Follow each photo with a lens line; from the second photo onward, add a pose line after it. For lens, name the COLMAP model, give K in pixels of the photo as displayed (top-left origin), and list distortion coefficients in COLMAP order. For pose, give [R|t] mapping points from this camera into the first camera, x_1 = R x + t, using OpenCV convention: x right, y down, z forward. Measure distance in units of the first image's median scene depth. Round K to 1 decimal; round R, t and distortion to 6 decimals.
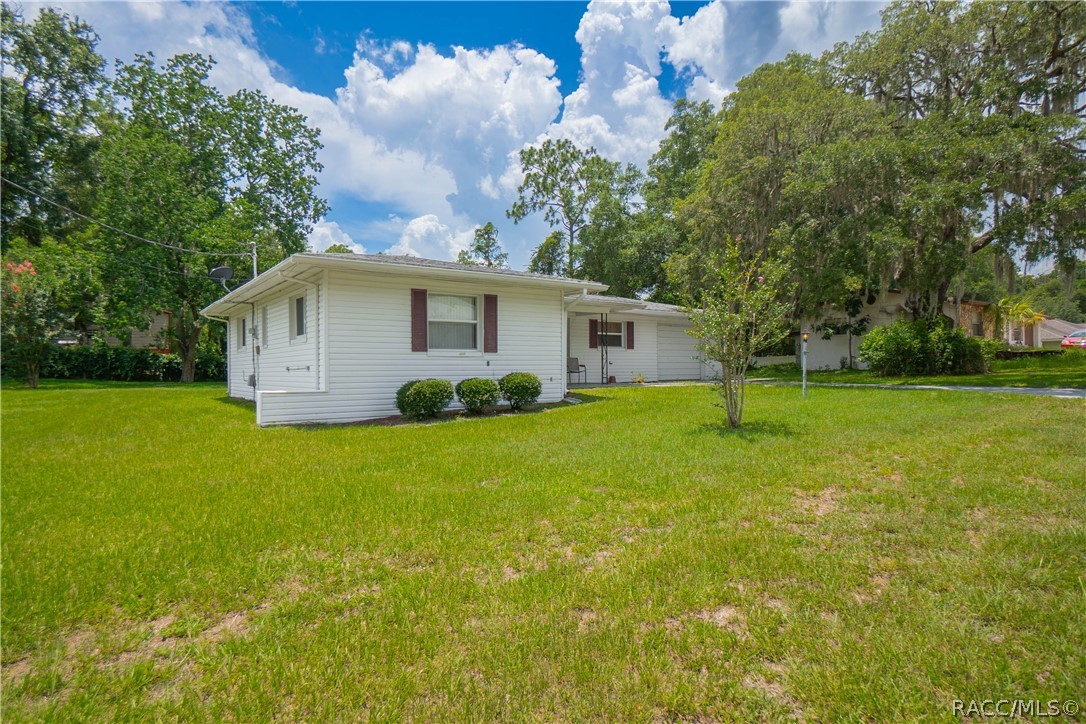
lens RADIAL K [[607.6, 0, 543.0], [0, 607.6, 362.0], [0, 0, 1]] dist [0.000054, -0.000117]
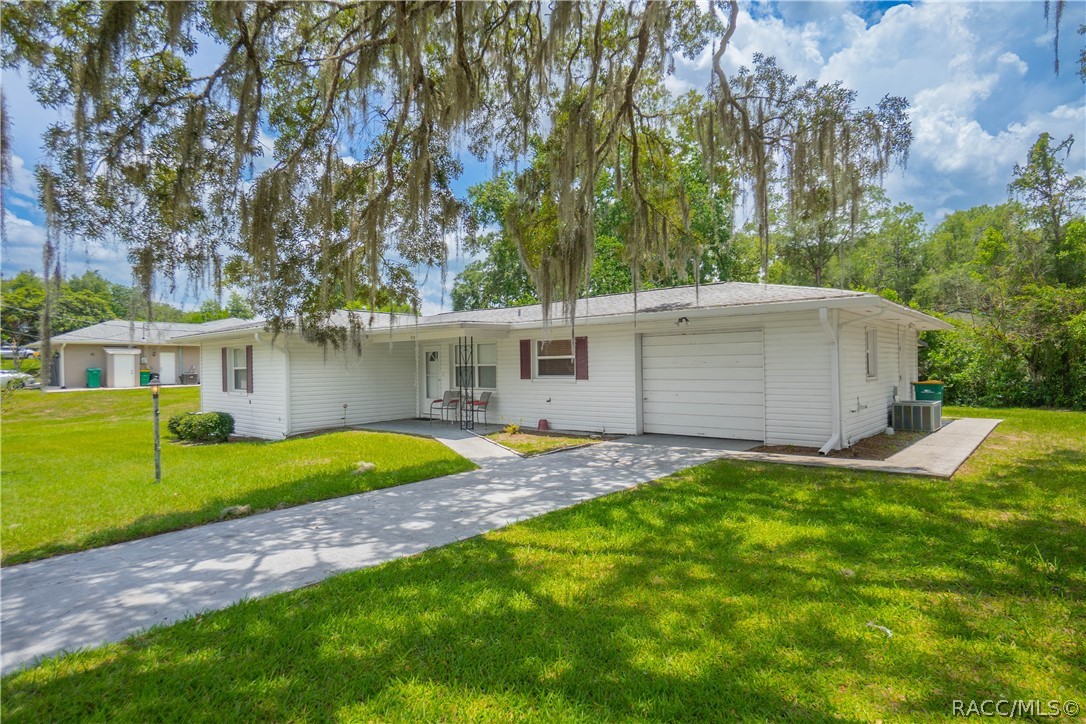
lens RADIAL K [[588.1, 0, 543.0], [0, 588.1, 362.0], [0, 0, 1]] dist [-0.001681, 0.000126]
pose [[0.238661, -0.023777, -0.970812, 0.737809], [0.015640, 0.999665, -0.020639, -0.027660], [0.970977, -0.010258, 0.238953, 0.813783]]
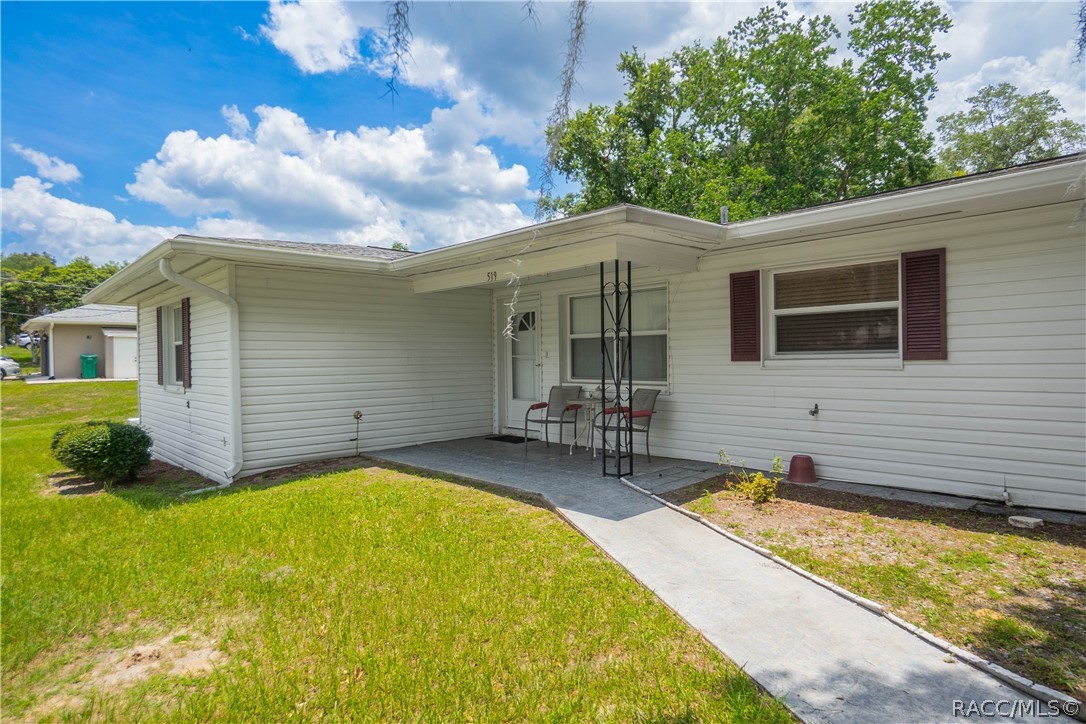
lens RADIAL K [[607.6, 0, 543.0], [0, 607.6, 362.0], [0, 0, 1]] dist [0.000054, -0.000117]
pose [[0.136050, -0.013071, -0.990616, 0.370469], [0.012344, 0.999858, -0.011498, -0.019431], [0.990625, -0.010664, 0.136192, 0.812022]]
